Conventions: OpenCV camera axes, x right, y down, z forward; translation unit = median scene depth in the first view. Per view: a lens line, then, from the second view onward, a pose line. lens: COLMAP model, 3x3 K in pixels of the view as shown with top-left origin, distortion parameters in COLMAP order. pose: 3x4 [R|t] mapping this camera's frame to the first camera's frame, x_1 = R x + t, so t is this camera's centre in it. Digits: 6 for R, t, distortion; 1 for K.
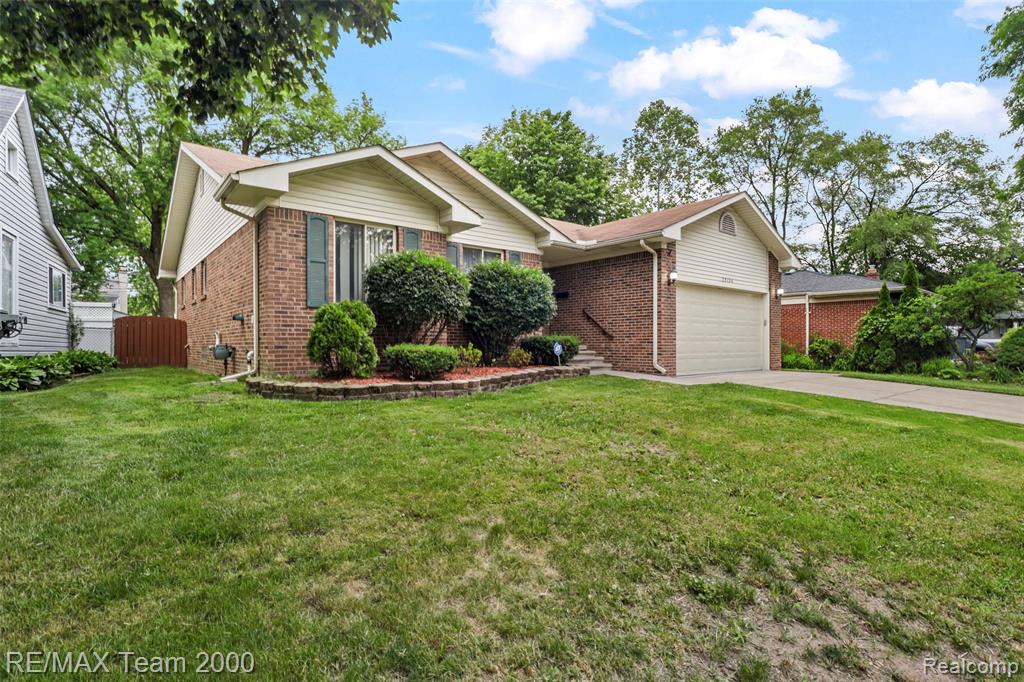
lens RADIAL K [[496.7, 0, 508.6], [0, 496.7, 335.3], [0, 0, 1]] dist [-0.028618, -0.000154]
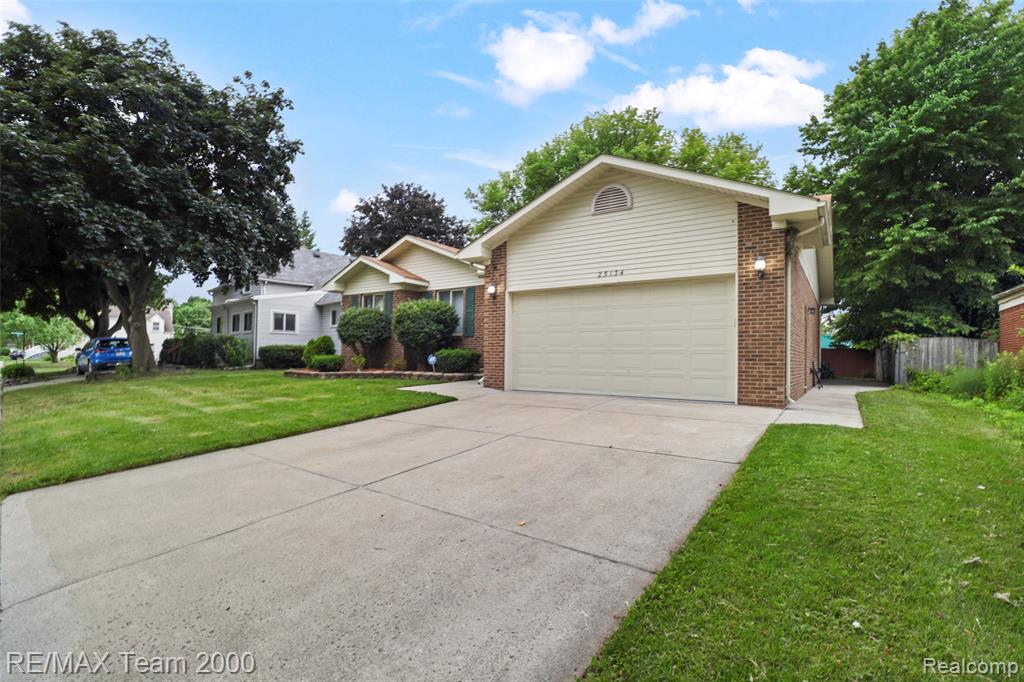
lens RADIAL K [[483.2, 0, 515.7], [0, 483.2, 345.3], [0, 0, 1]] dist [-0.029368, 0.001092]
pose [[0.293031, -0.022755, -0.955832, 0.995807], [0.002652, 0.999732, -0.022987, 0.013203], [0.956099, 0.004201, 0.293013, 0.583238]]
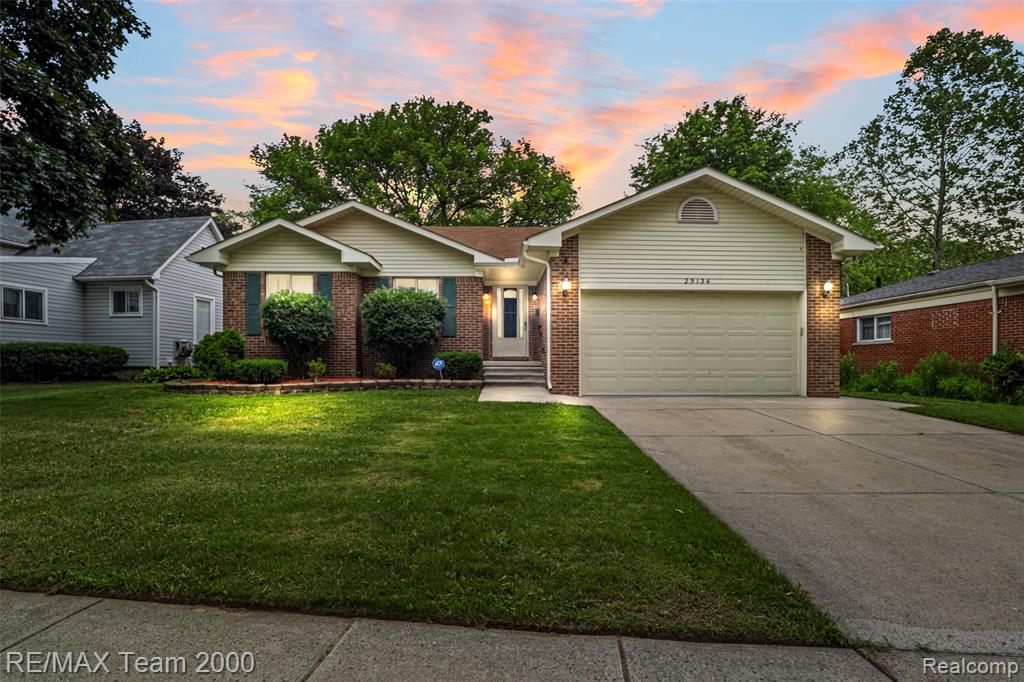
lens RADIAL K [[487.3, 0, 526.4], [0, 487.3, 353.4], [0, 0, 1]] dist [-0.029075, 0.000550]
pose [[0.797750, -0.006969, -0.602948, 0.627793], [0.006909, 0.999973, -0.002417, 0.005385], [0.602949, -0.002237, 0.797777, 0.184291]]
